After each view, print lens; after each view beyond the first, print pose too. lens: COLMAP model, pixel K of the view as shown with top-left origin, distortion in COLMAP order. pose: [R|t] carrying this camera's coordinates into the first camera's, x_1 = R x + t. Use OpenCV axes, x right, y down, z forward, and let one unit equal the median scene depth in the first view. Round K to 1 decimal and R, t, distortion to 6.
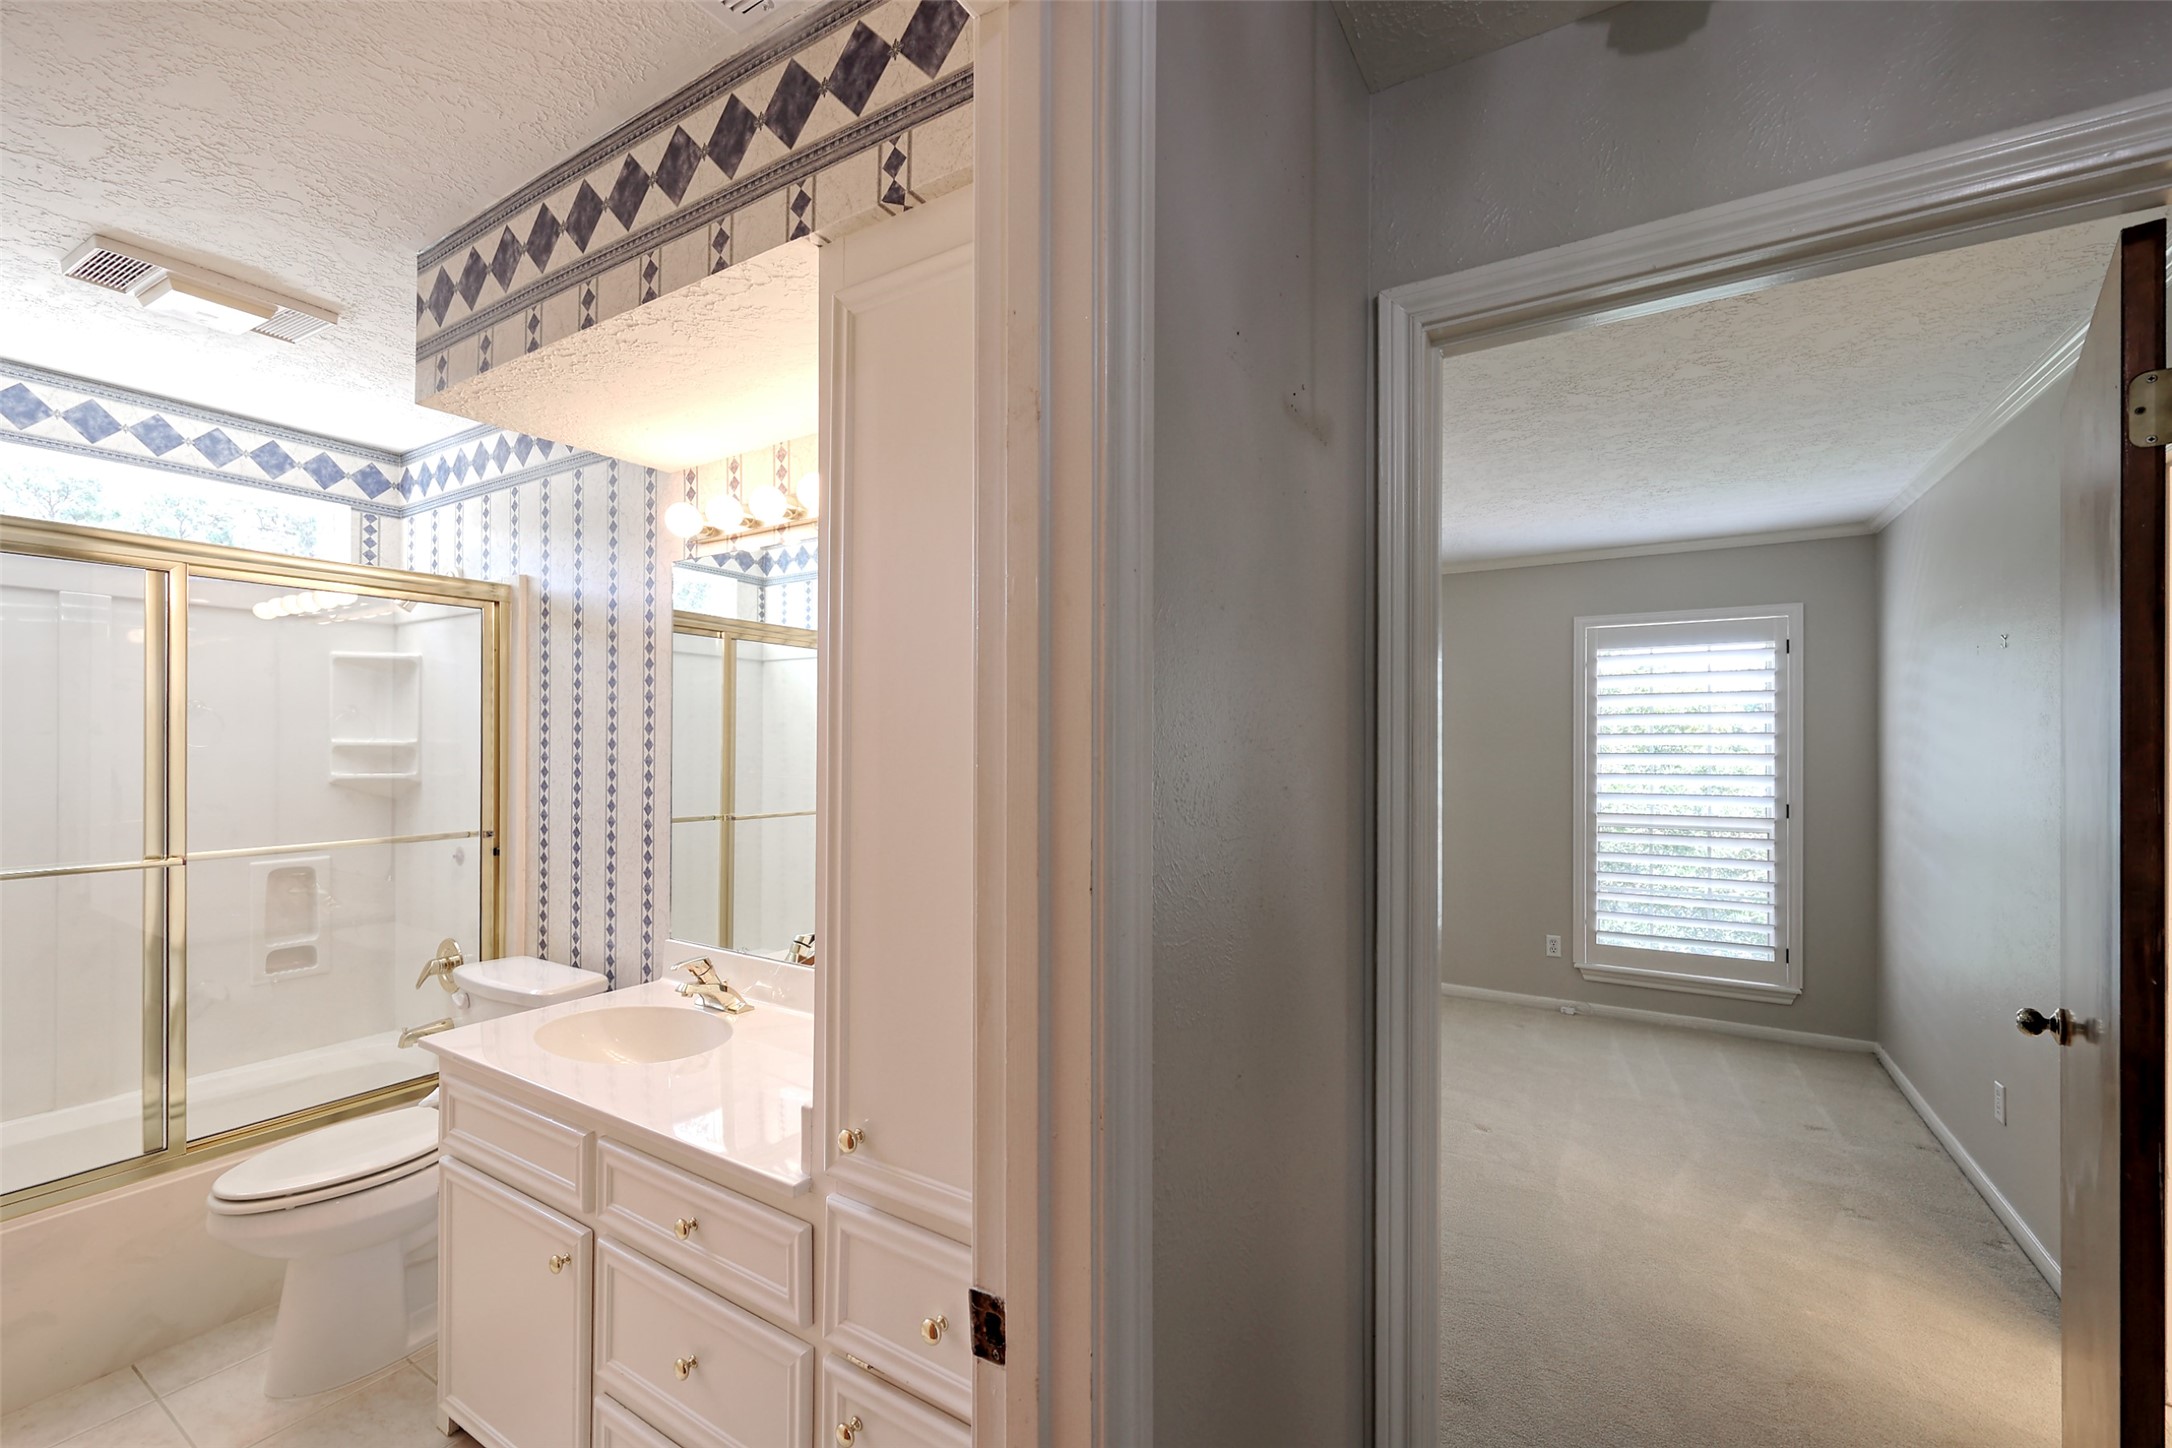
lens RADIAL K [[885.6, 0, 1091.0], [0, 885.6, 736.8], [0, 0, 1]] dist [0.001615, 0.000721]
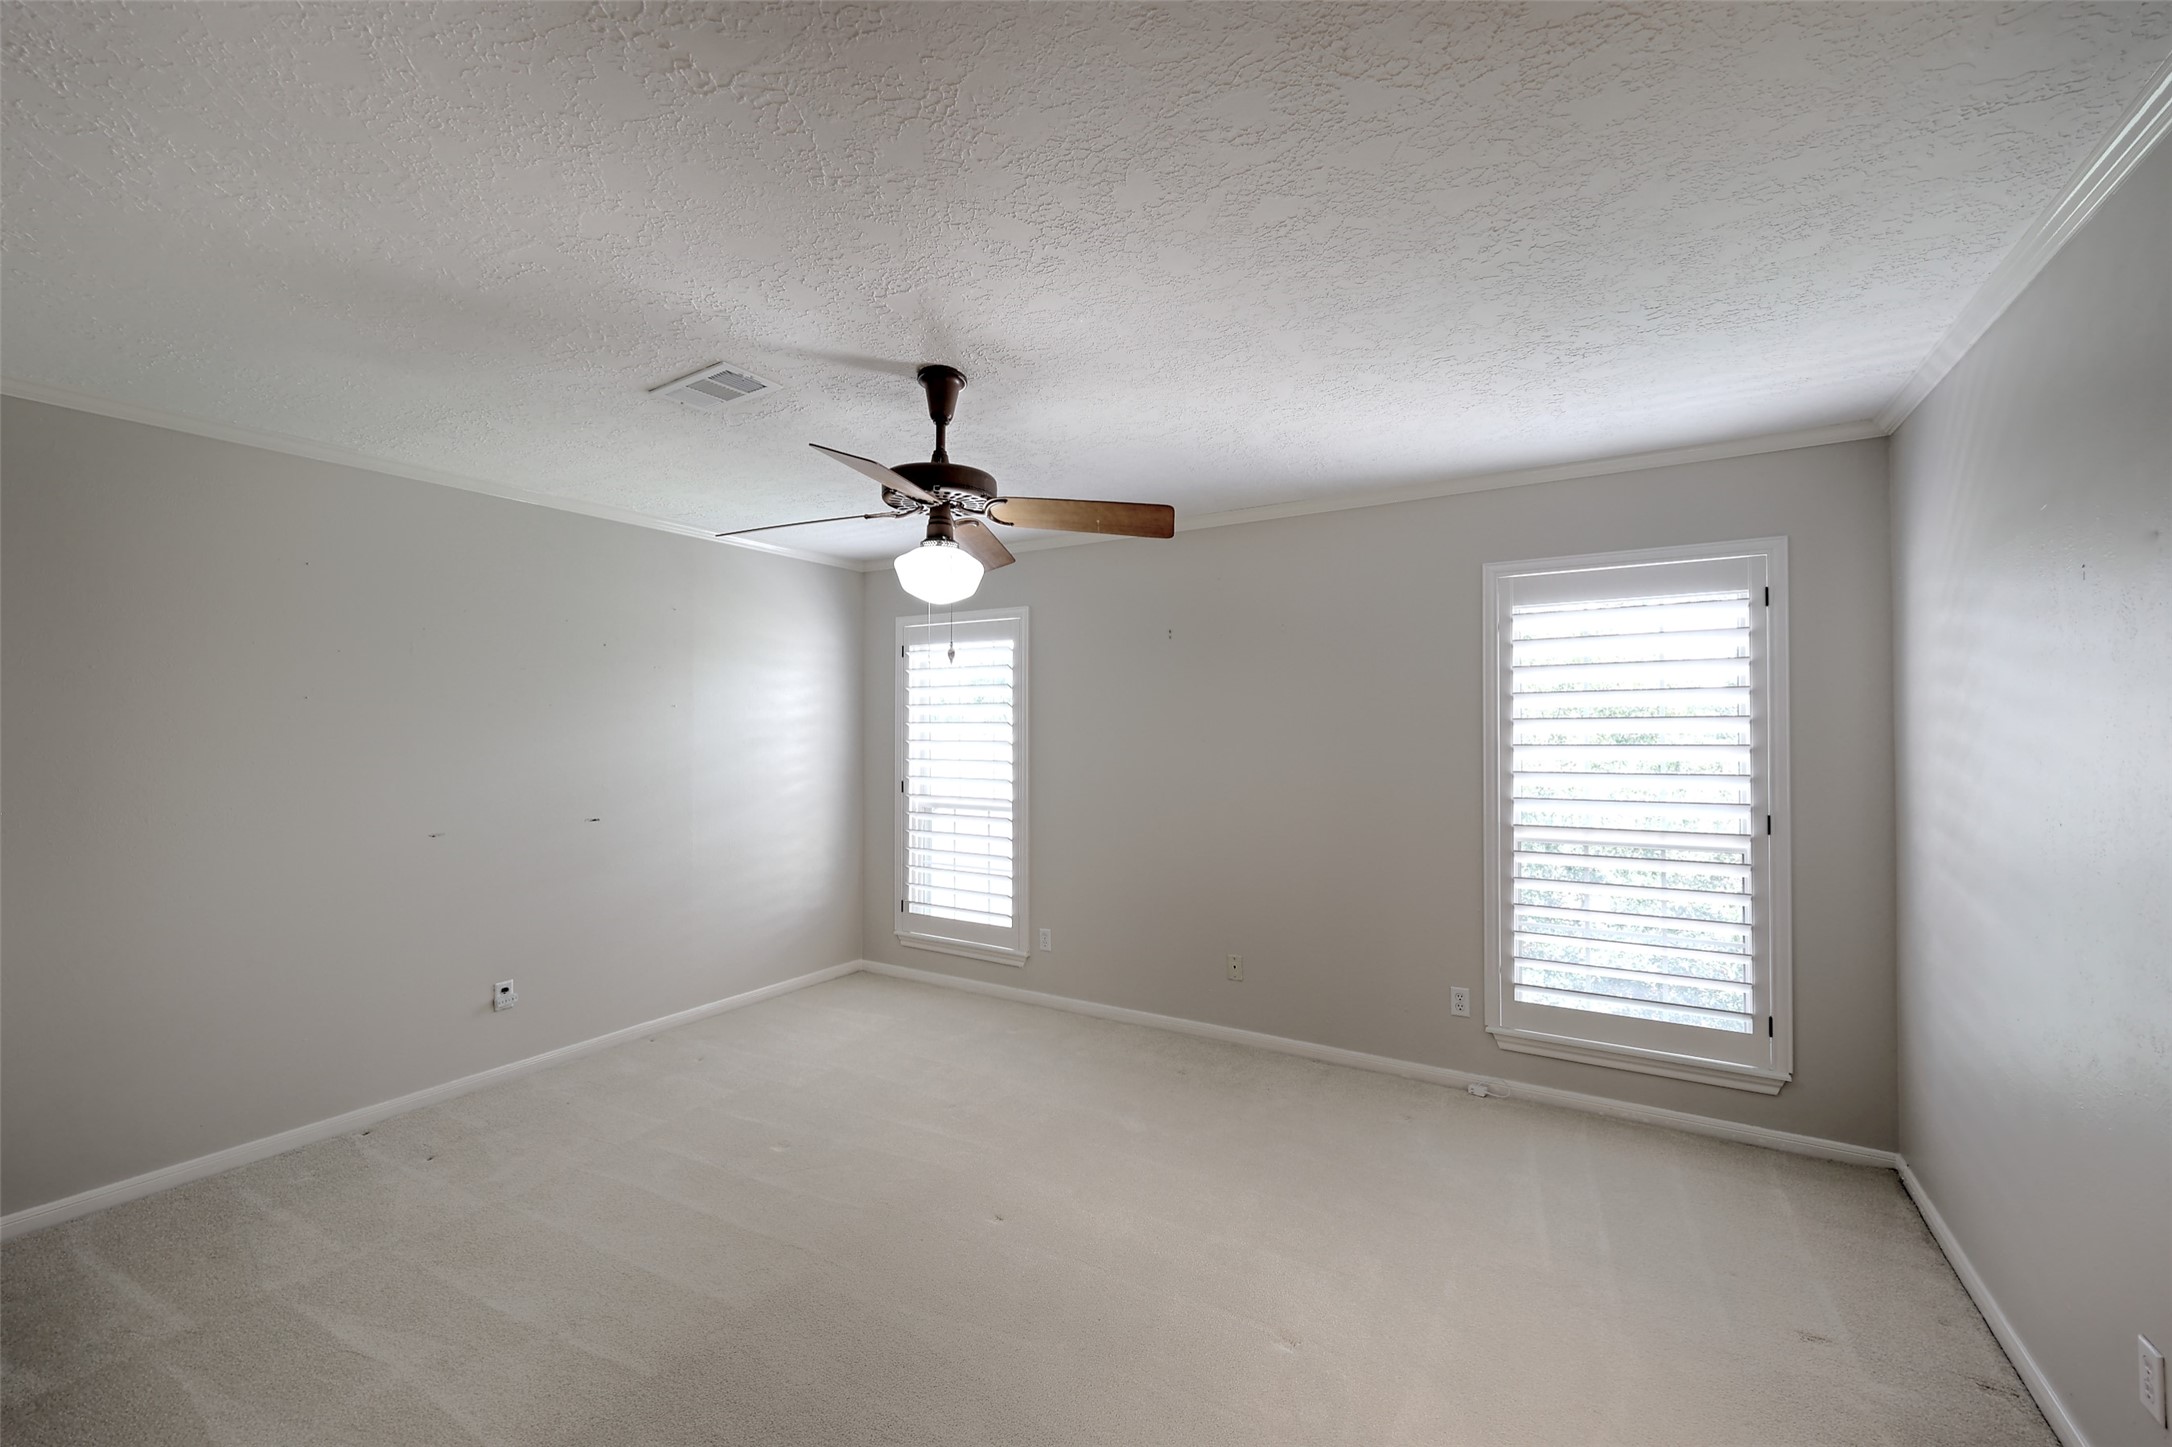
lens RADIAL K [[885.6, 0, 1078.9], [0, 885.6, 718.9], [0, 0, 1]] dist [0.001615, 0.000721]
pose [[0.999994, -0.003437, -0.001030, 0.225121], [0.003428, 0.999956, -0.008684, 0.002346], [0.001060, 0.008681, 0.999962, 0.277457]]
